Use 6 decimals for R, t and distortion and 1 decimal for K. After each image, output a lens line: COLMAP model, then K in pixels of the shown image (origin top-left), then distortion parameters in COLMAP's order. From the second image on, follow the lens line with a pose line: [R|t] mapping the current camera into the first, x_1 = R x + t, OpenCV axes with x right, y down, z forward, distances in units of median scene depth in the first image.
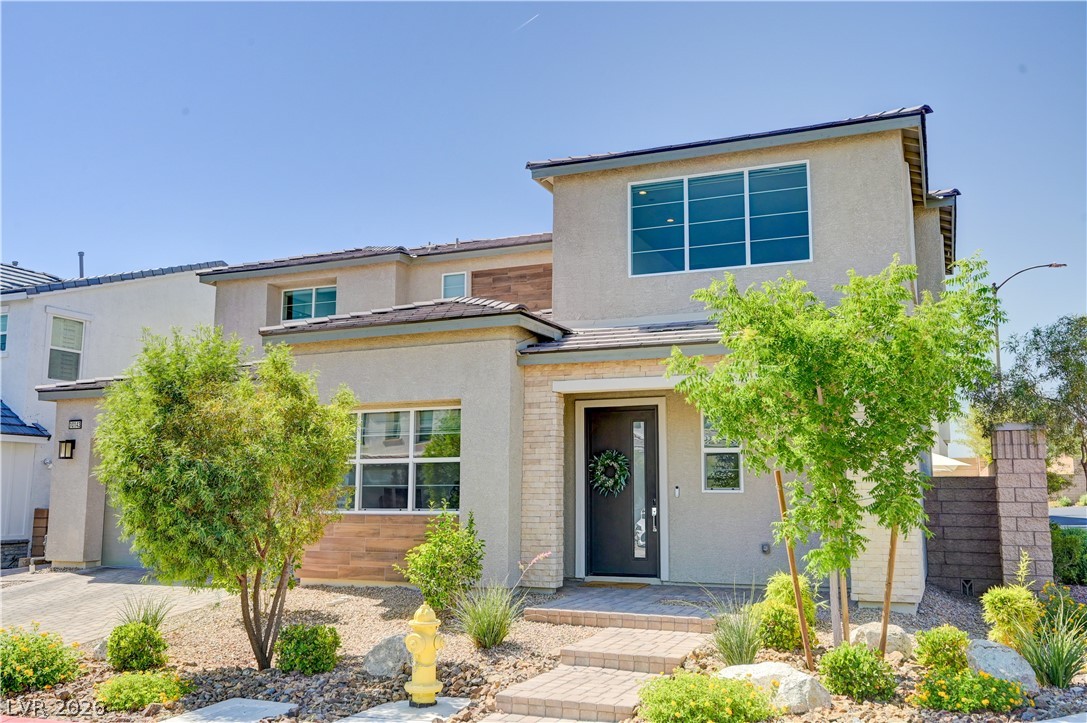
lens RADIAL K [[943.2, 0, 545.4], [0, 943.2, 358.8], [0, 0, 1]] dist [-0.005874, 0.006018]
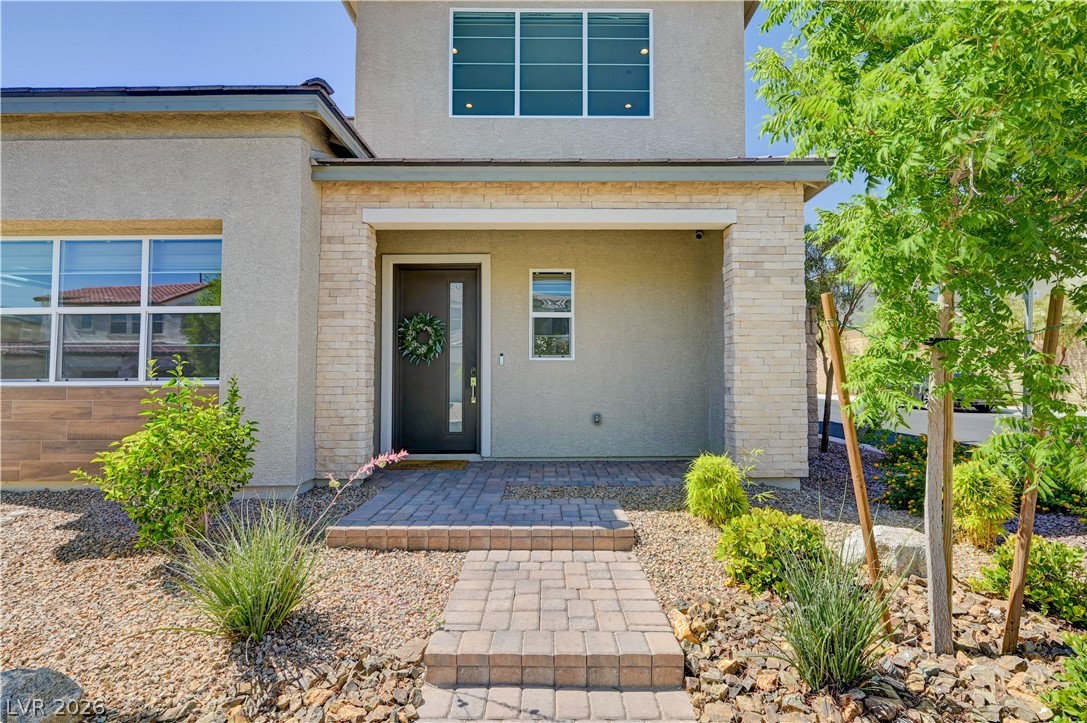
lens RADIAL K [[540.3, 0, 548.9], [0, 540.3, 362.3], [0, 0, 1]] dist [-0.003094, -0.000590]
pose [[0.918395, 0.010360, 0.395528, -0.023850], [-0.052895, 0.993899, 0.096786, 0.091144], [-0.392112, -0.109809, 0.913340, 0.508112]]
